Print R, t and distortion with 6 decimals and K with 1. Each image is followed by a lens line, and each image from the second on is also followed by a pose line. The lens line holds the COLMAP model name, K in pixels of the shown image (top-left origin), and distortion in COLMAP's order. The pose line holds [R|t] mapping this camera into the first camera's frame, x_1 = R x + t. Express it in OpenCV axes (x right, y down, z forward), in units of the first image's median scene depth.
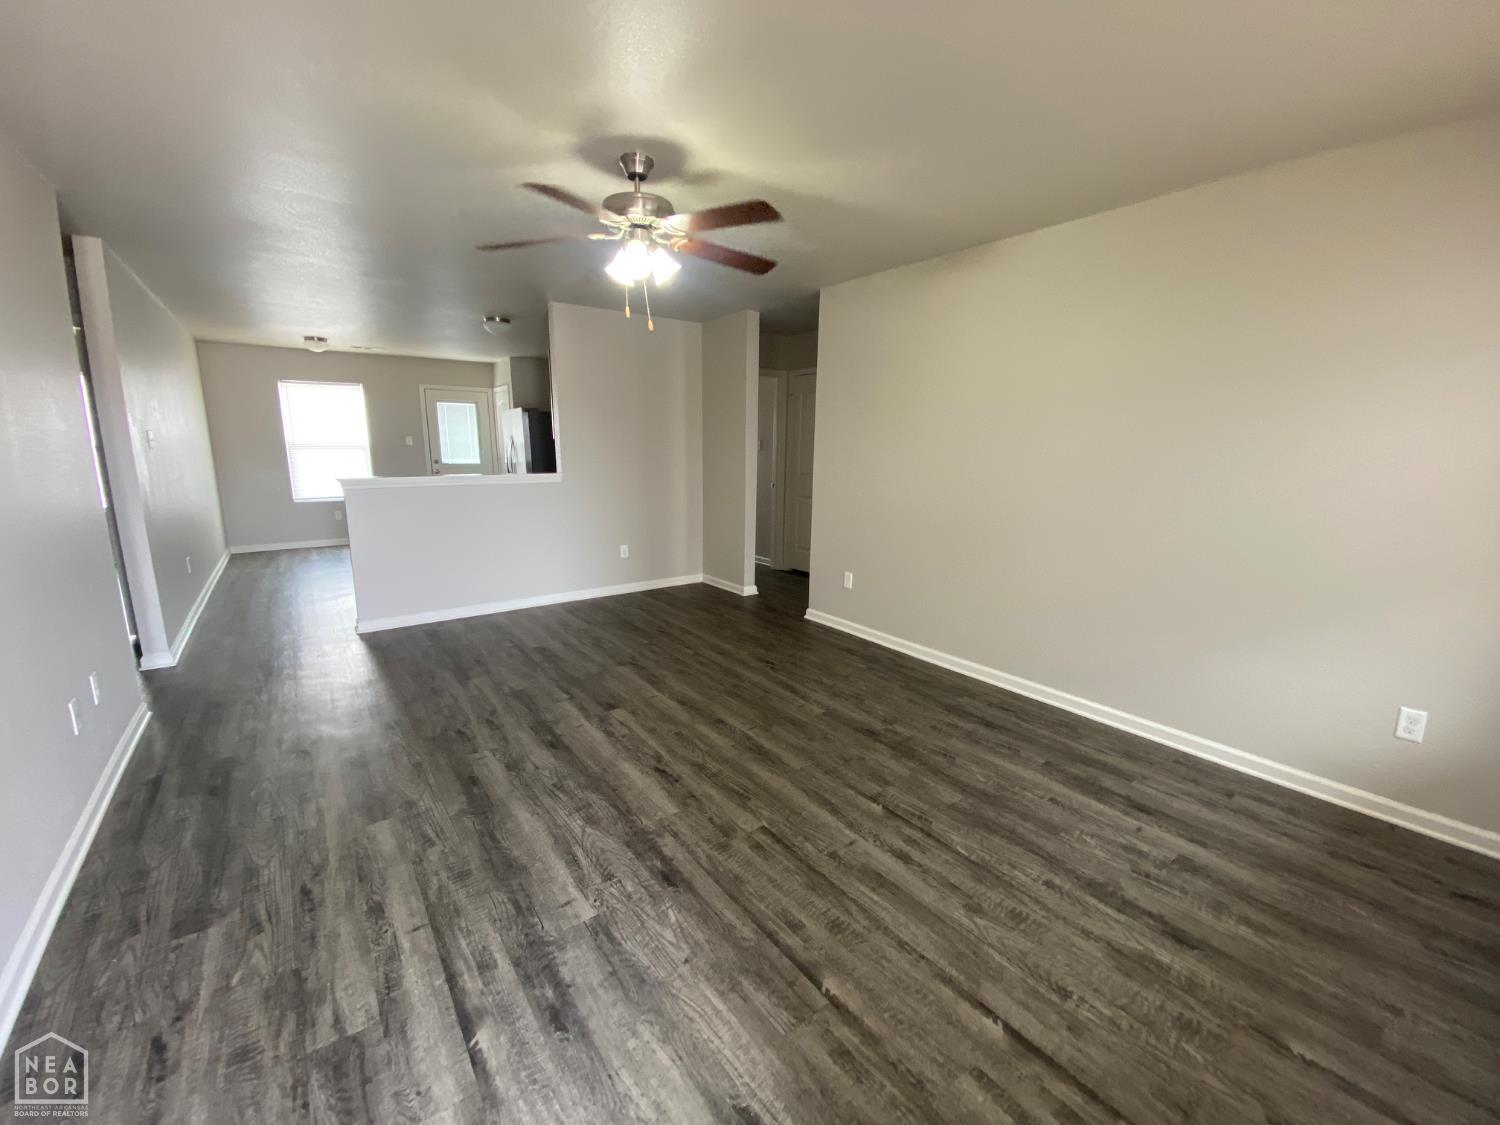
lens RADIAL K [[599.1, 0, 744.1], [0, 599.1, 558.6], [0, 0, 1]] dist [0.002225, -0.012172]
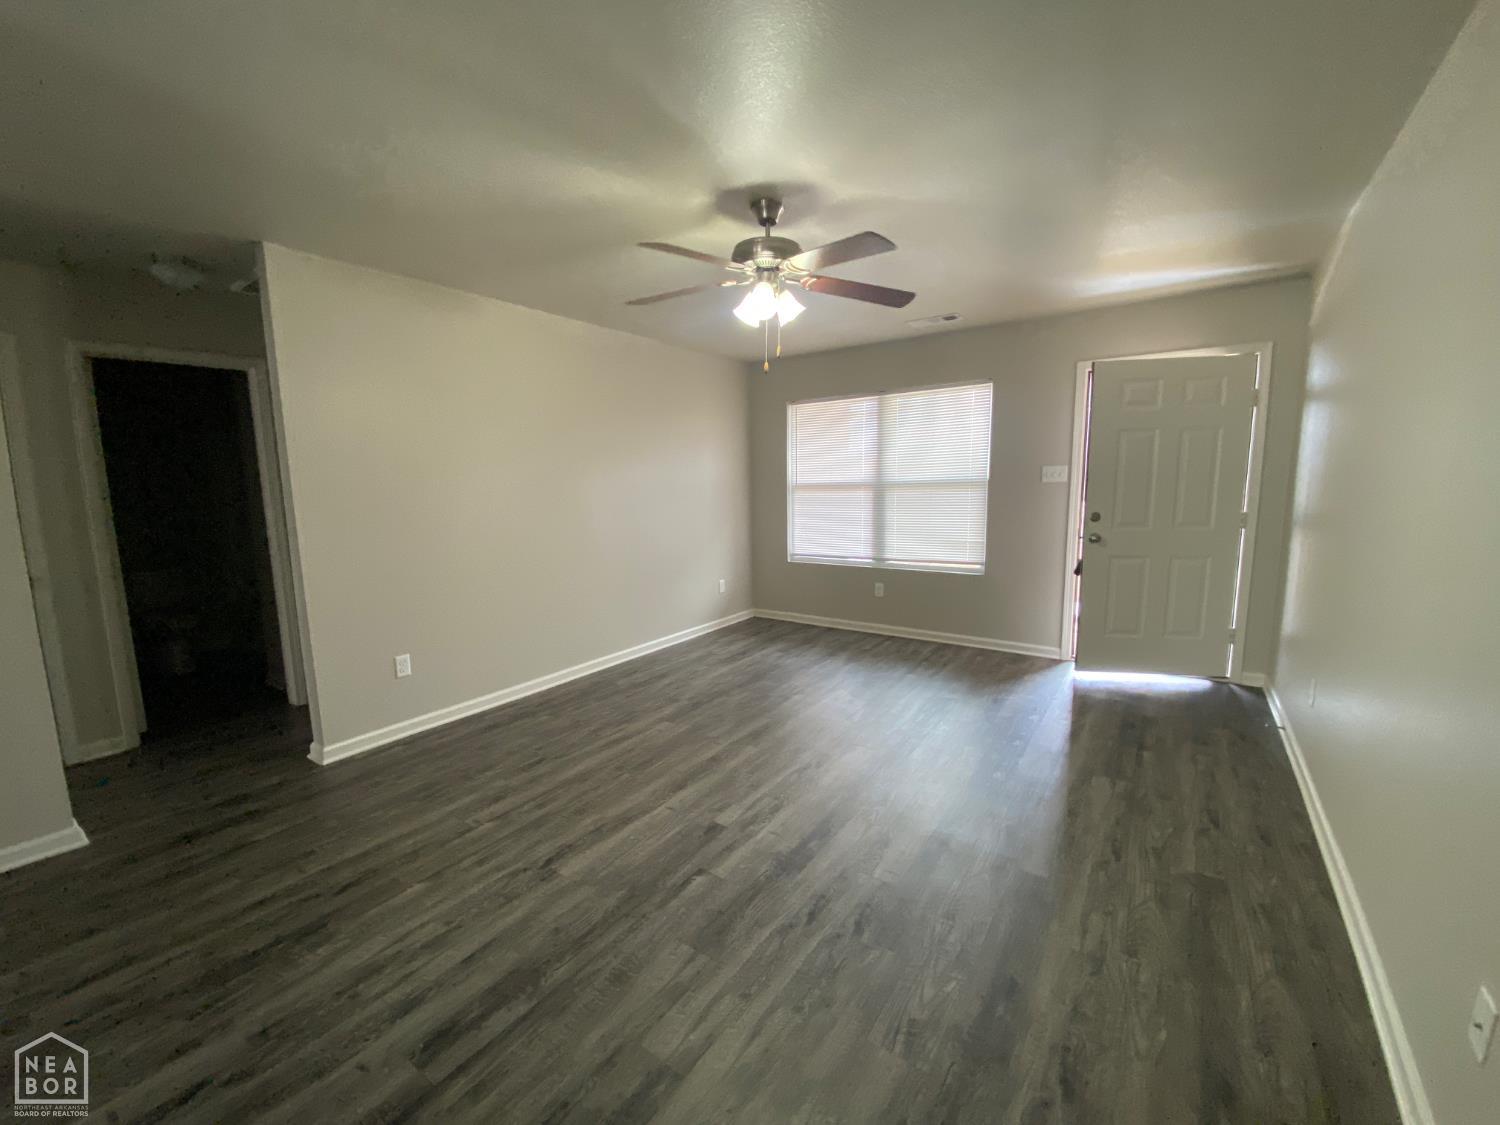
lens RADIAL K [[599.1, 0, 744.1], [0, 599.1, 558.6], [0, 0, 1]] dist [0.002225, -0.012172]
pose [[-0.305300, -0.135263, 0.942601, -0.907890], [0.200645, 0.958500, 0.202532, -0.226635], [-0.930878, 0.250961, -0.265490, 1.088048]]
